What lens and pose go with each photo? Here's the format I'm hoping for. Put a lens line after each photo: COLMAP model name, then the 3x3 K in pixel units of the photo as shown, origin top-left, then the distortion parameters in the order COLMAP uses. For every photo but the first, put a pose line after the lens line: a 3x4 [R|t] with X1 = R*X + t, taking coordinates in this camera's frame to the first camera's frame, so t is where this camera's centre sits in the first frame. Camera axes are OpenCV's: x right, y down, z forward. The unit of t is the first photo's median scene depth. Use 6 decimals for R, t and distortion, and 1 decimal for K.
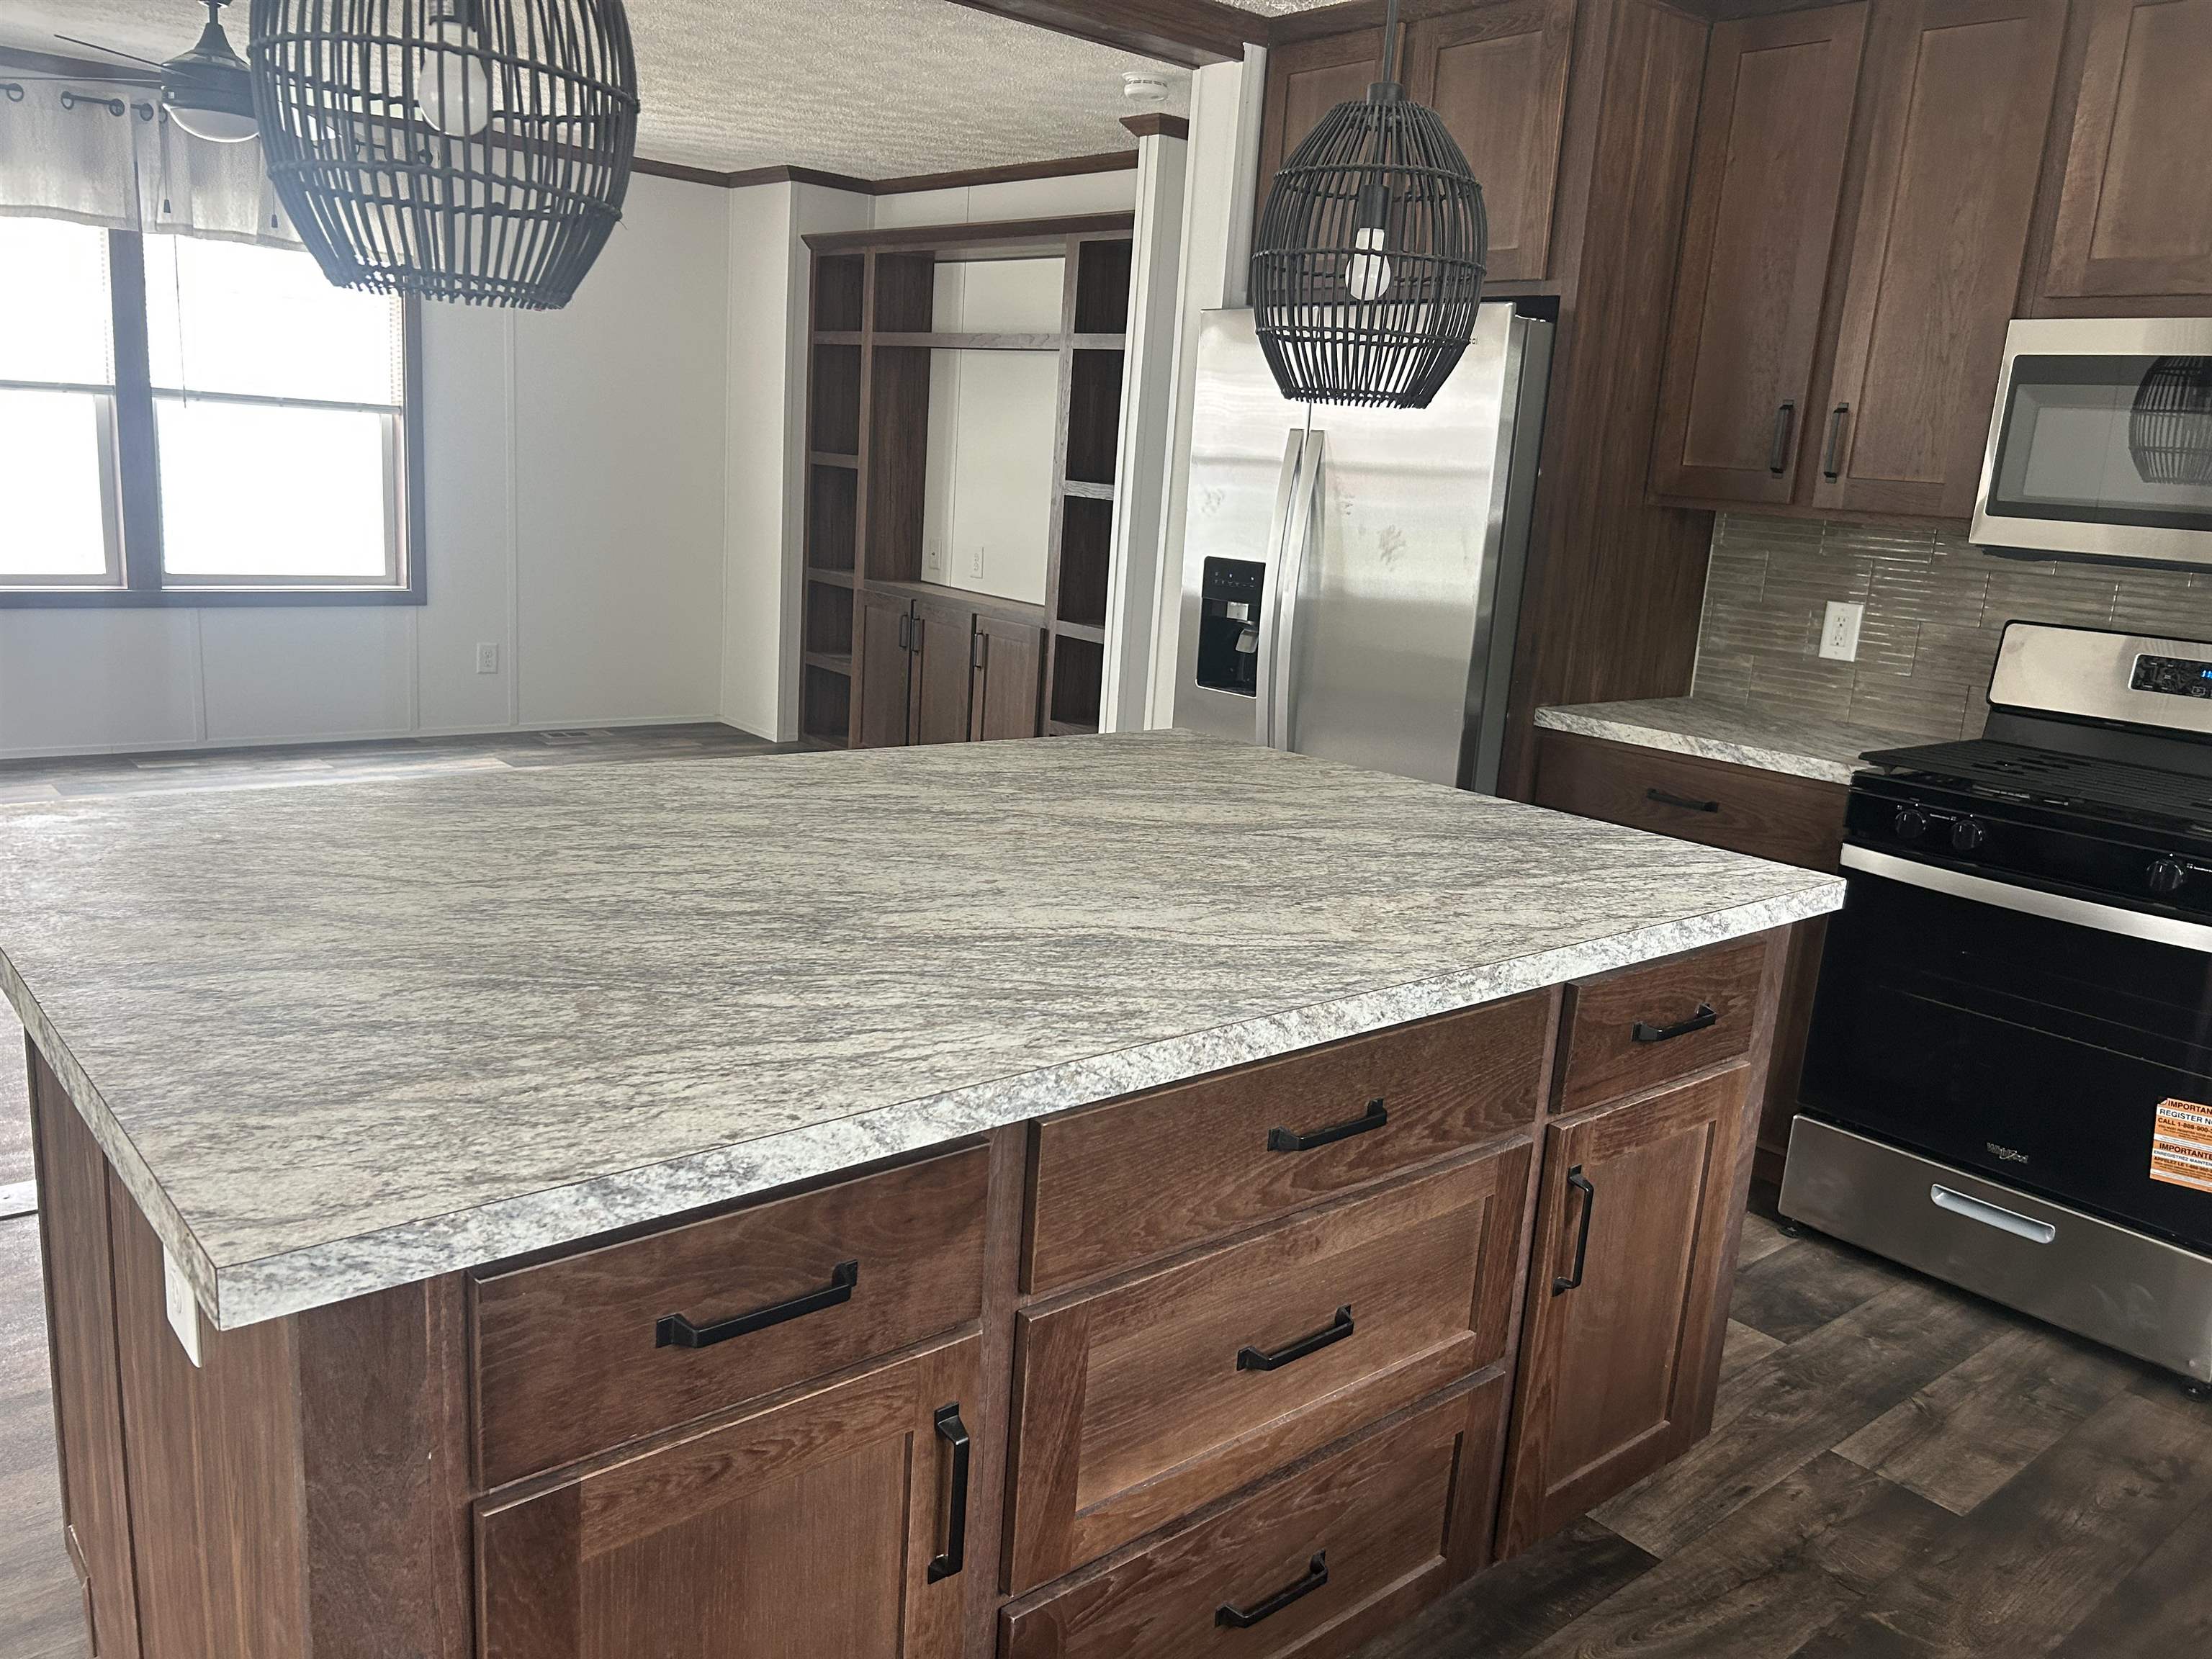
lens RADIAL K [[1678.6, 0, 1109.7], [0, 1678.6, 833.3], [0, 0, 1]] dist [0.051605, -0.056958]
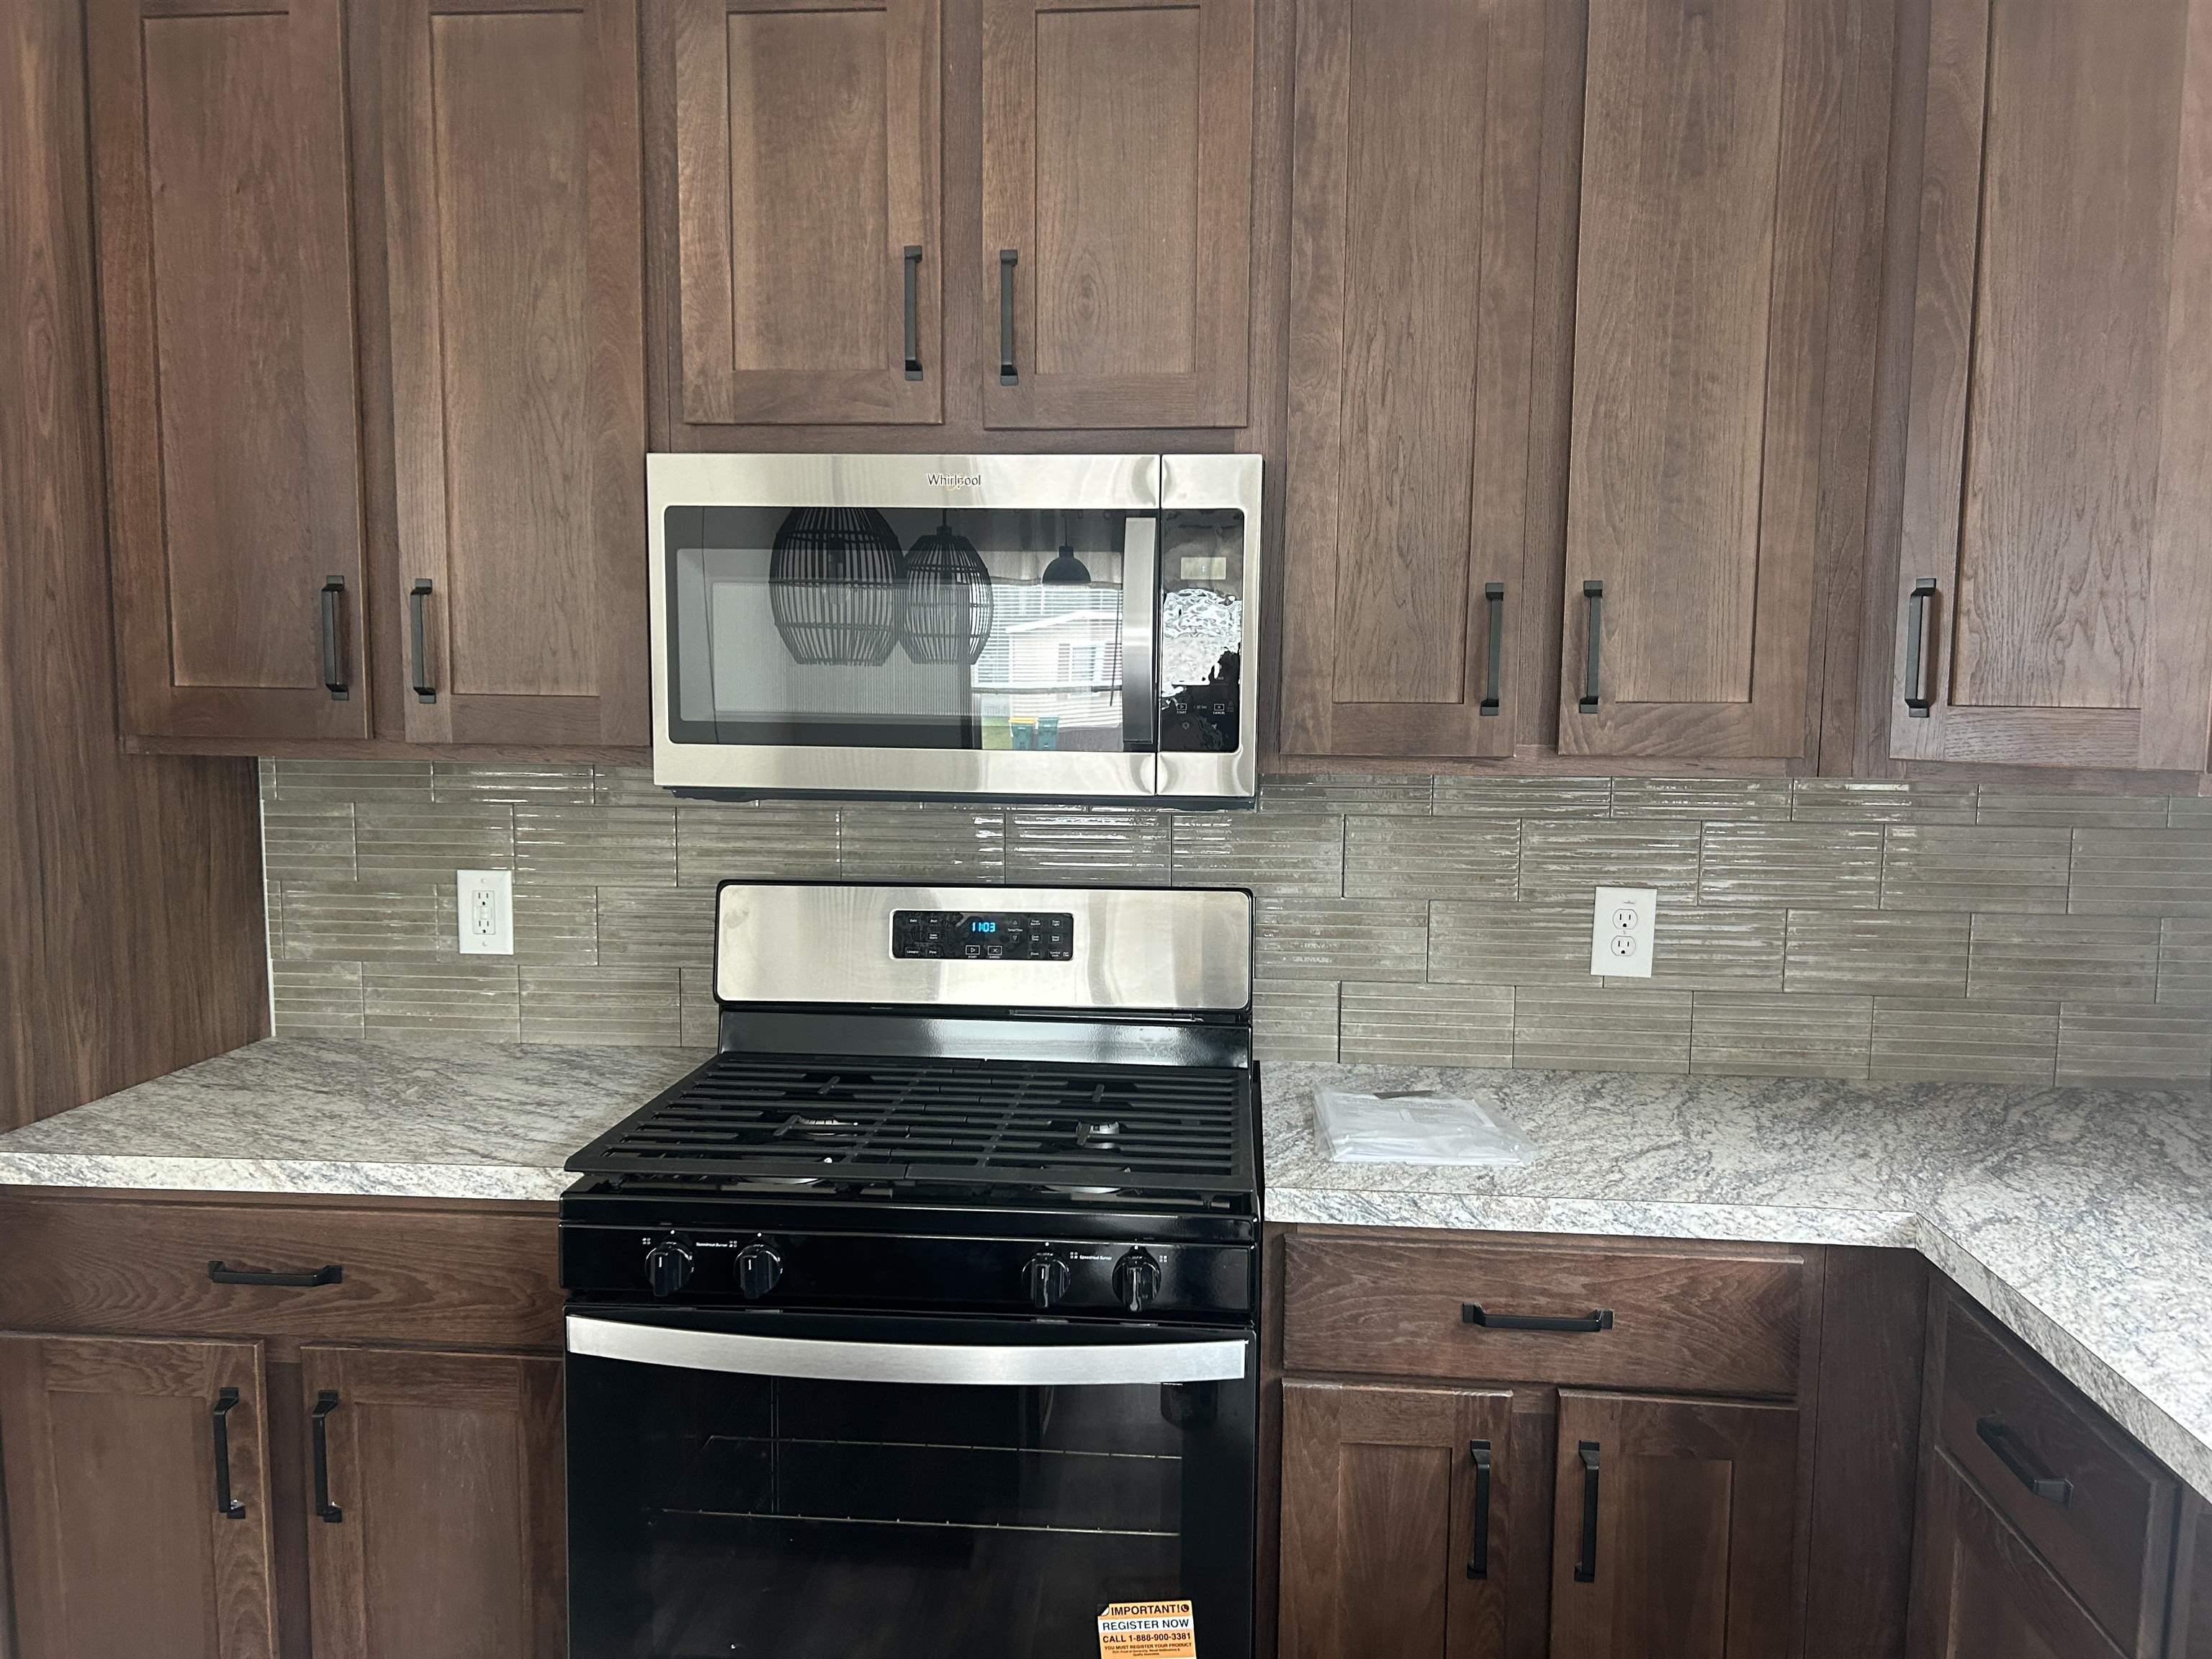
lens RADIAL K [[1678.6, 0, 1109.7], [0, 1678.6, 833.3], [0, 0, 1]] dist [0.051605, -0.056958]
pose [[0.710801, -0.129710, 0.691330, 0.162657], [0.195436, 0.980570, -0.016963, -0.097981], [-0.675697, 0.147168, 0.722340, 0.375589]]
